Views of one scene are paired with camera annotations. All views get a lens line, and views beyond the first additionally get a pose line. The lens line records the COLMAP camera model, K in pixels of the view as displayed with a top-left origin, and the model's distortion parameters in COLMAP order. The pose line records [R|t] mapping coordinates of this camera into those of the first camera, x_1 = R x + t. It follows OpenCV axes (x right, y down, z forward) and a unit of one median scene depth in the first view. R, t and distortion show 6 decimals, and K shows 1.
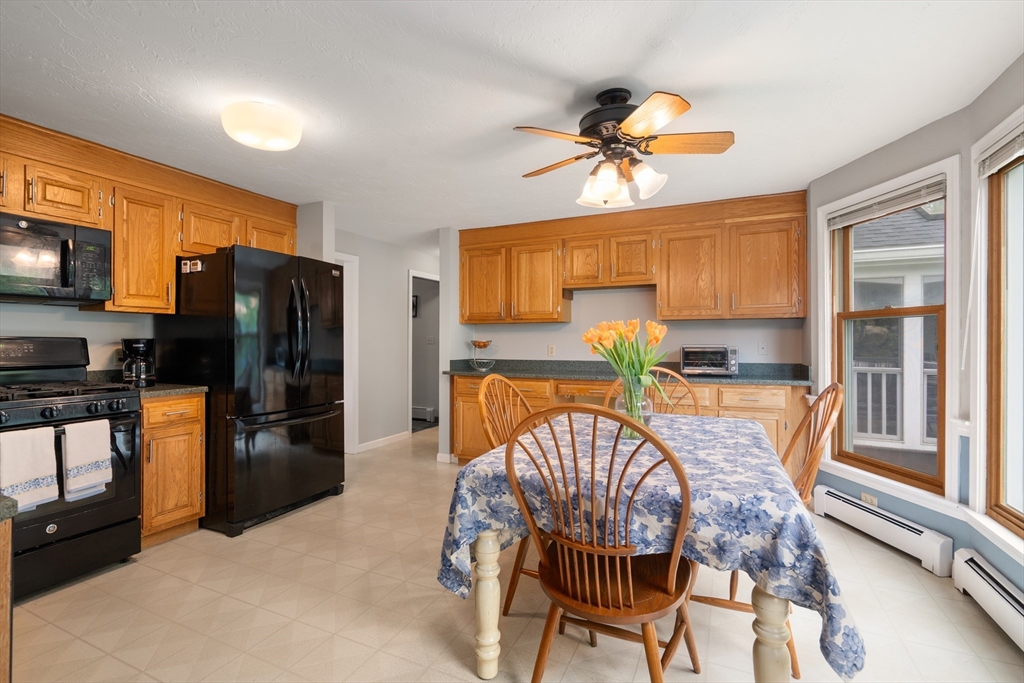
lens RADIAL K [[471.2, 0, 511.6], [0, 471.2, 335.5], [0, 0, 1]] dist [-0.002808, 0.001243]
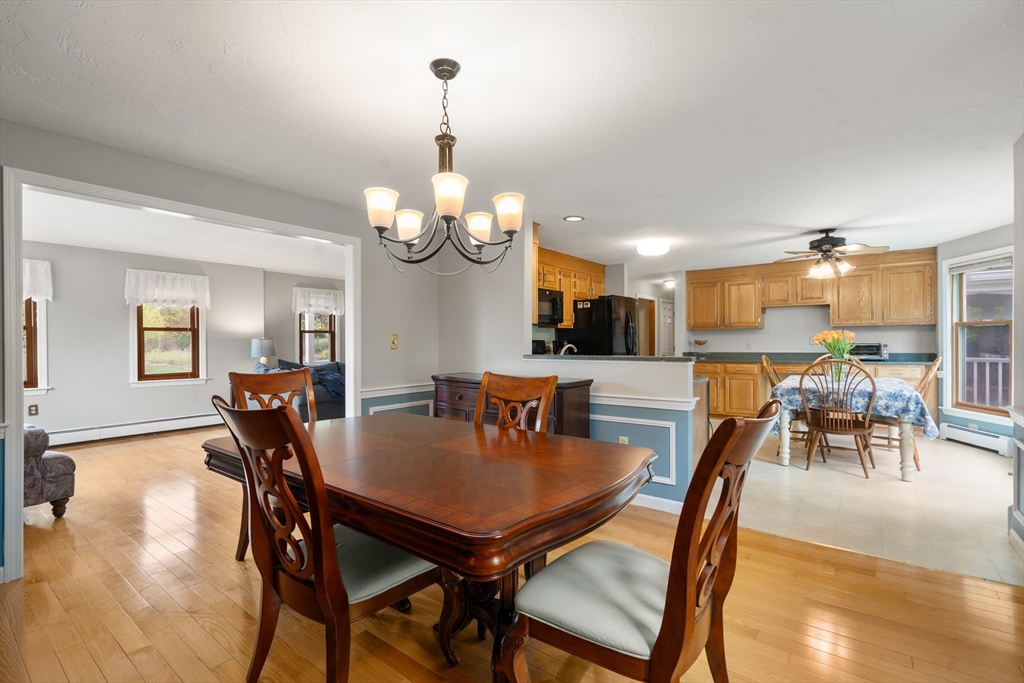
lens RADIAL K [[471.2, 0, 510.6], [0, 471.2, 341.9], [0, 0, 1]] dist [-0.002808, 0.001243]
pose [[0.977010, -0.006595, -0.213090, -0.540518], [0.009358, 0.999885, 0.011957, -0.012930], [0.212986, -0.013676, 0.976959, -1.046853]]
